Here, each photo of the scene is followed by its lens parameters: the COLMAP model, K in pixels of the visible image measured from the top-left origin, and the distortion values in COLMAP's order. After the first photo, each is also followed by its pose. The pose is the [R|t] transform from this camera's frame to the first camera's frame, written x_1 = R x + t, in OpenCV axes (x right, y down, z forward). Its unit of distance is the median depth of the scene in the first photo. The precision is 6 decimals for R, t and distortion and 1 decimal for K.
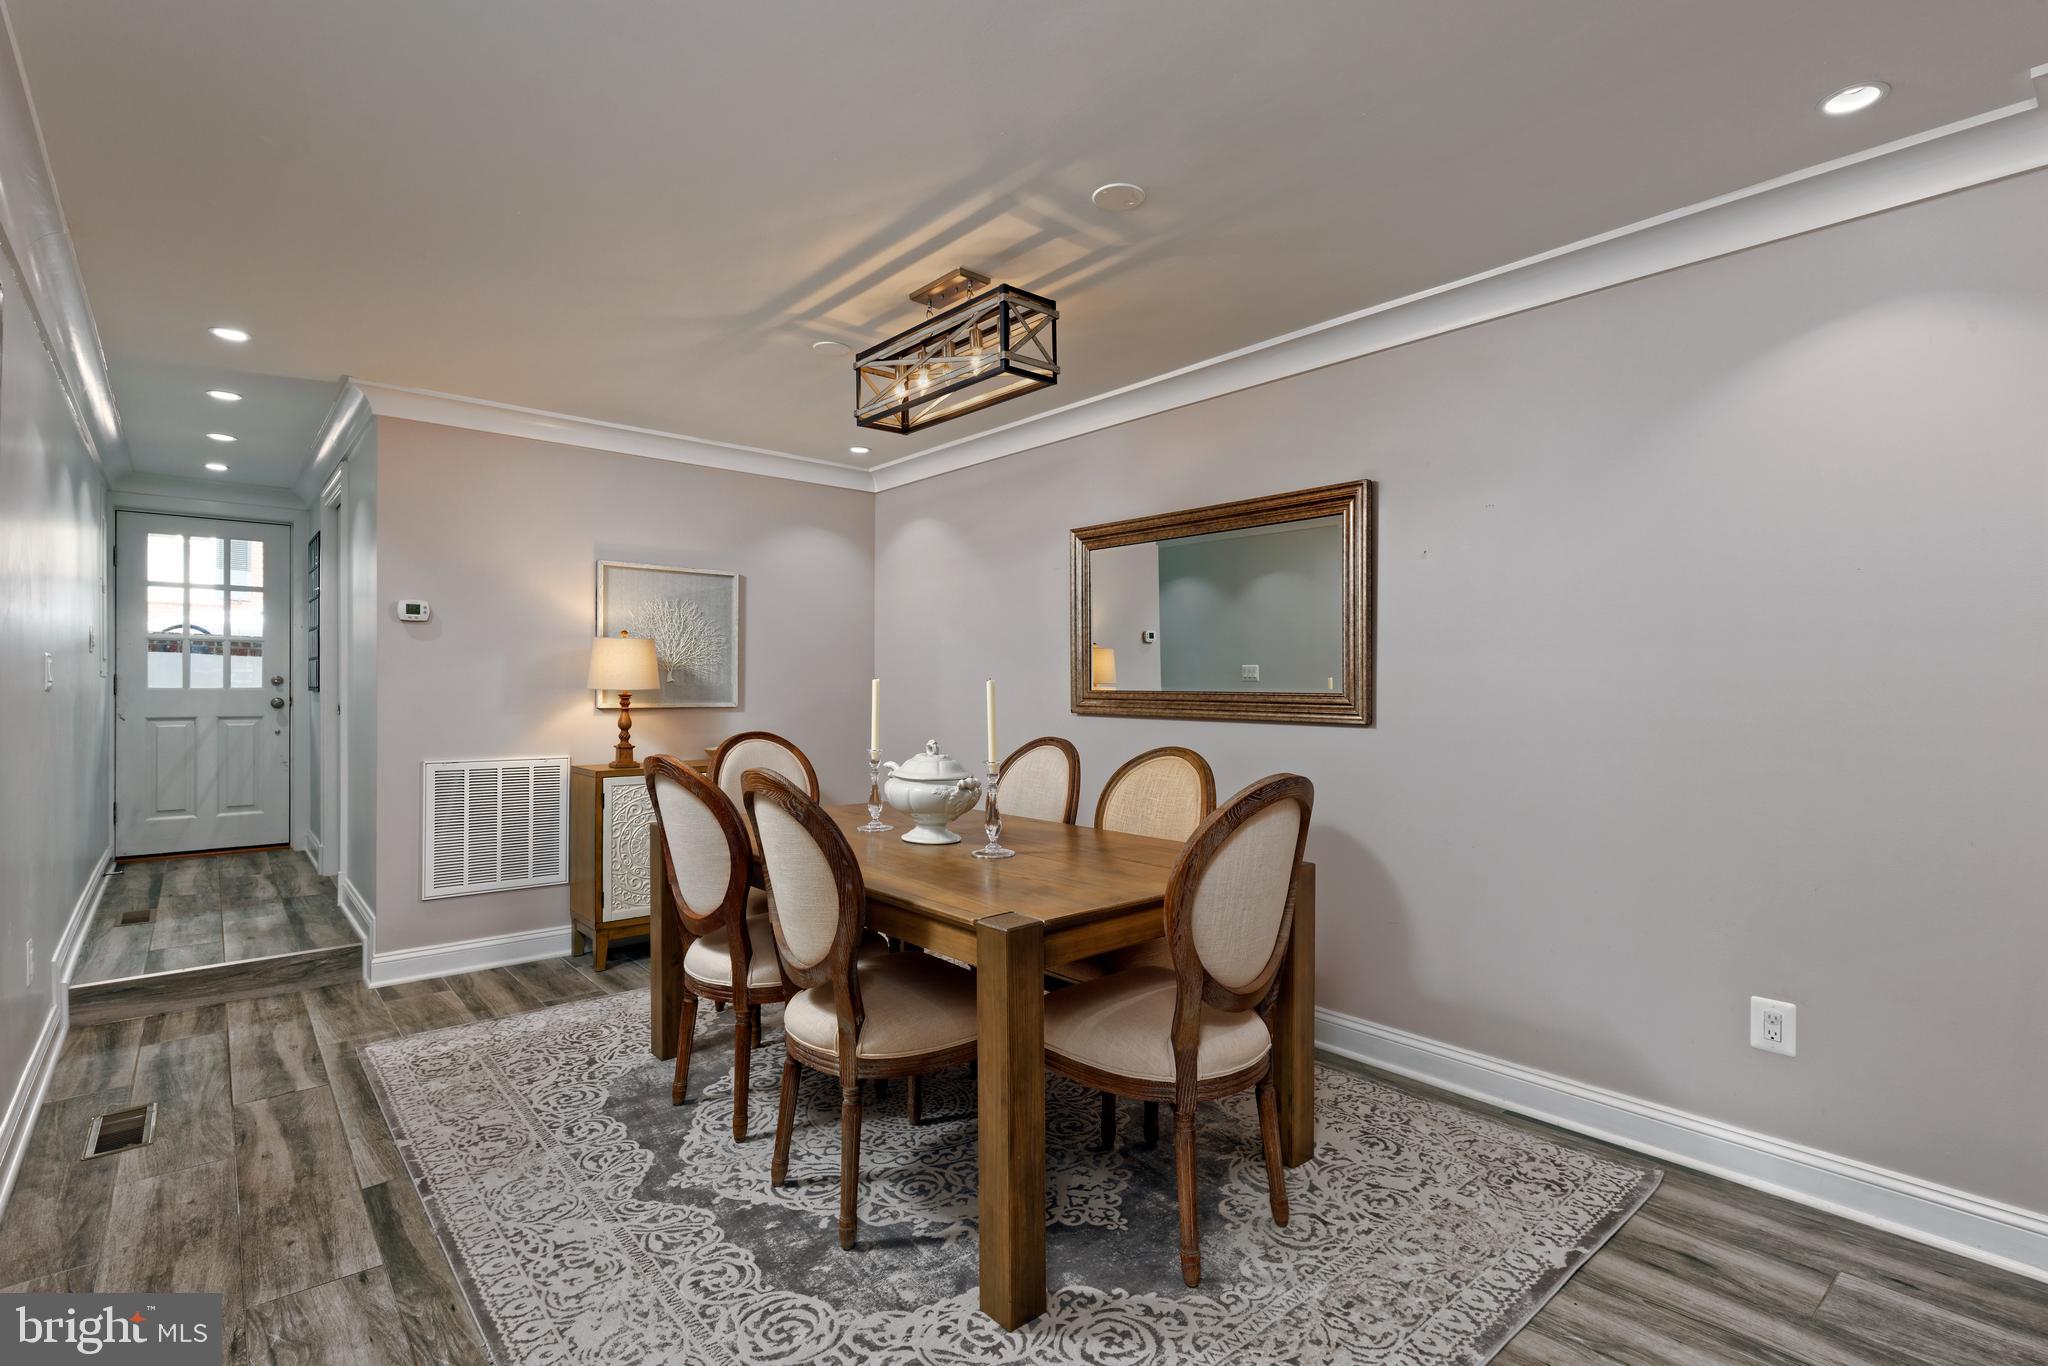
lens RADIAL K [[968.6, 0, 1026.8], [0, 968.6, 685.5], [0, 0, 1]] dist [0.002873, 0.000073]
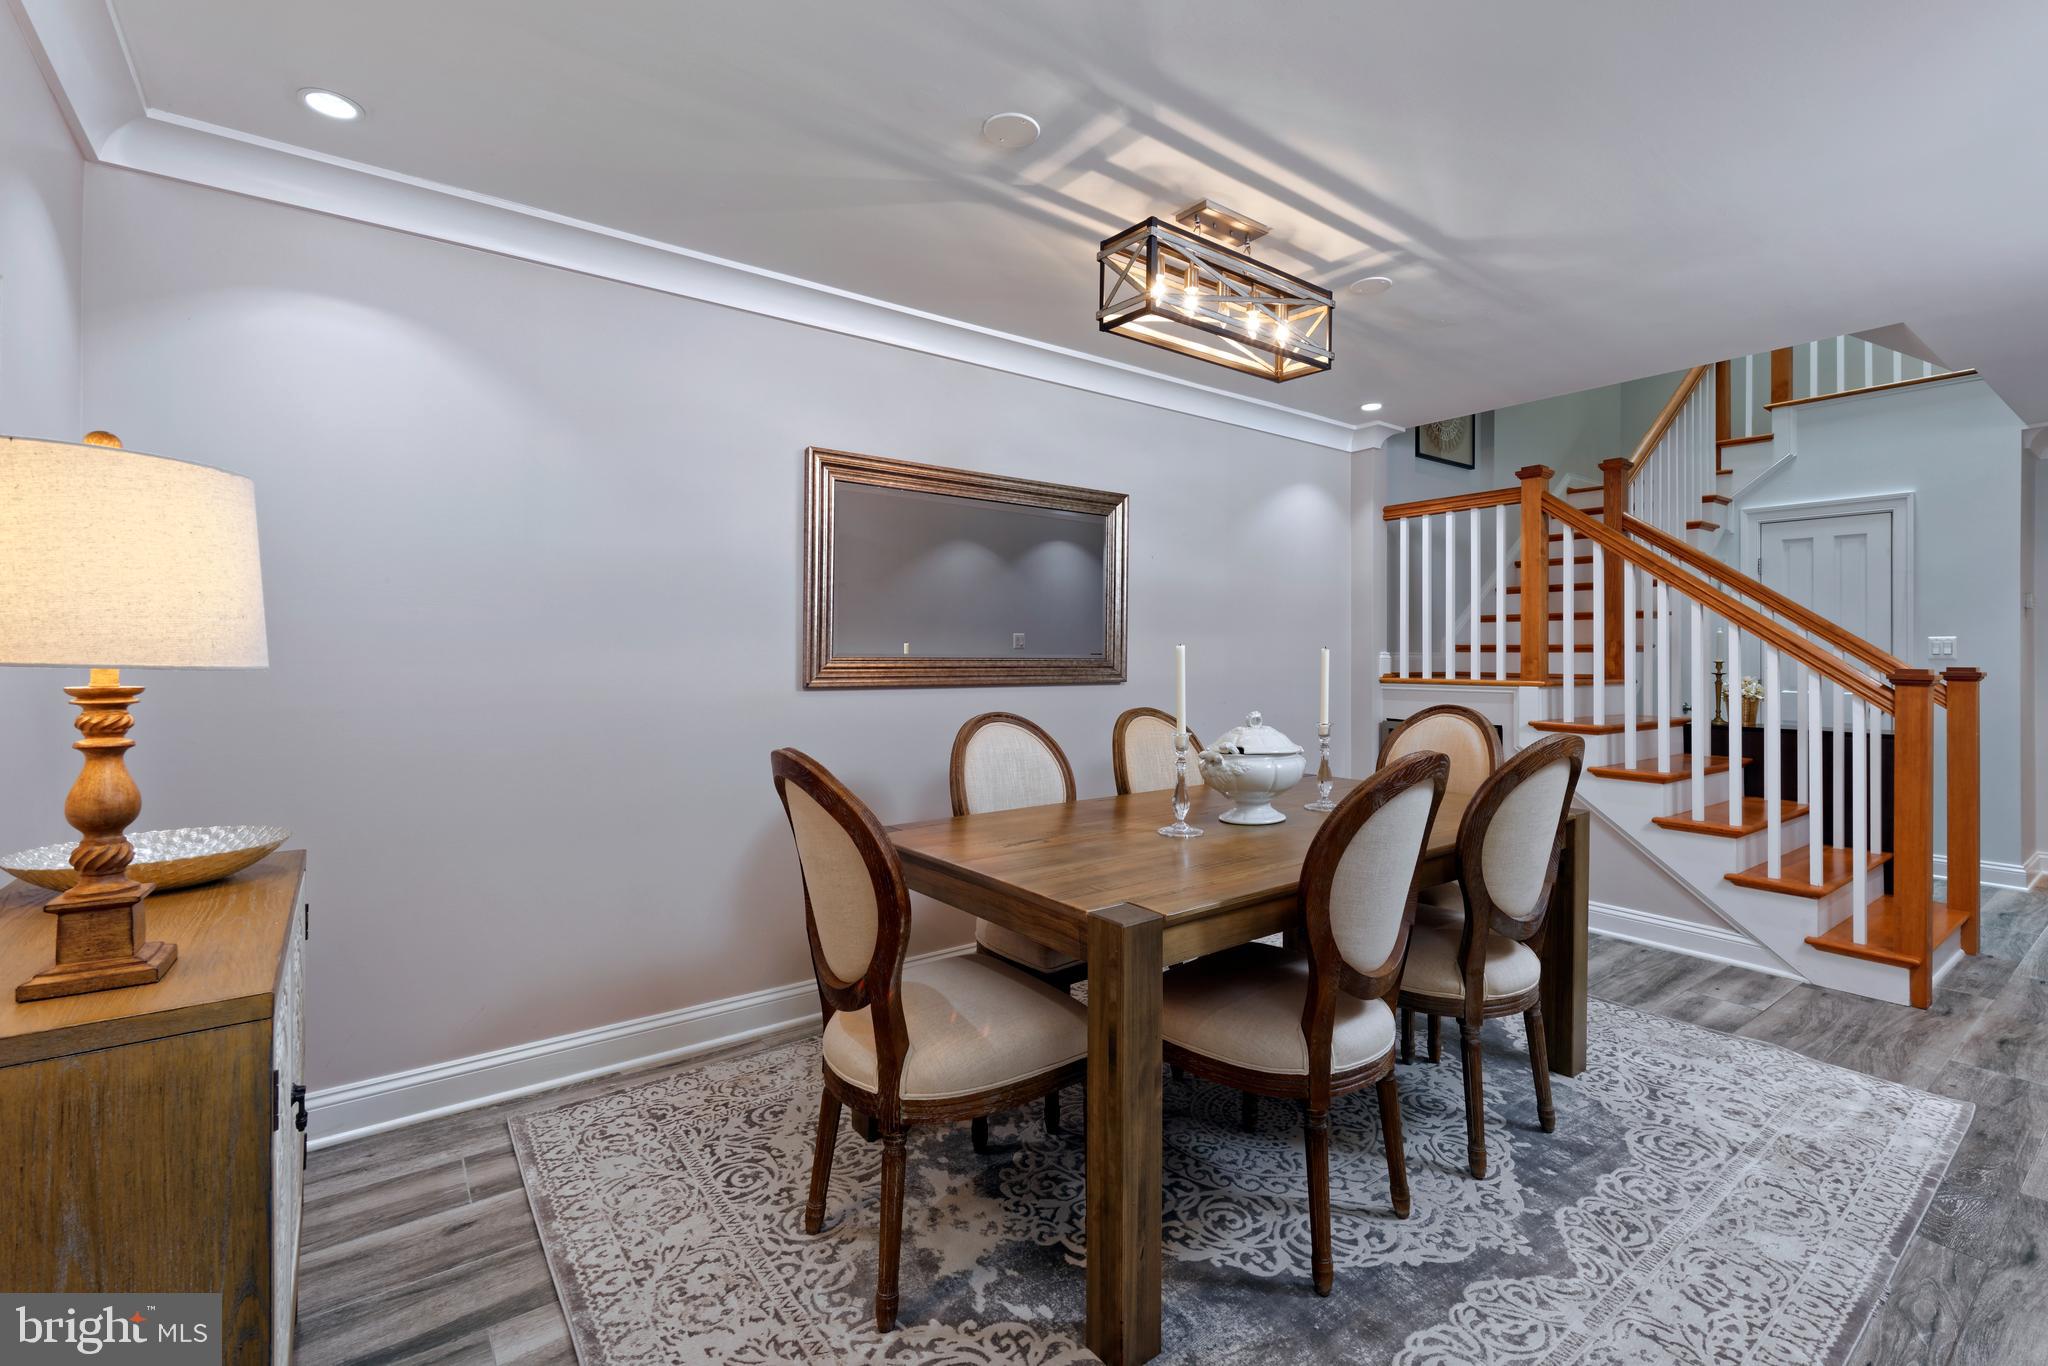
lens RADIAL K [[911.1, 0, 1061.8], [0, 911.1, 646.9], [0, 0, 1]] dist [0.001584, 0.000214]
pose [[0.045113, 0.004086, 0.998974, -1.217419], [-0.003945, 0.999985, -0.003912, -0.002463], [-0.998974, -0.003764, 0.045128, 1.420416]]
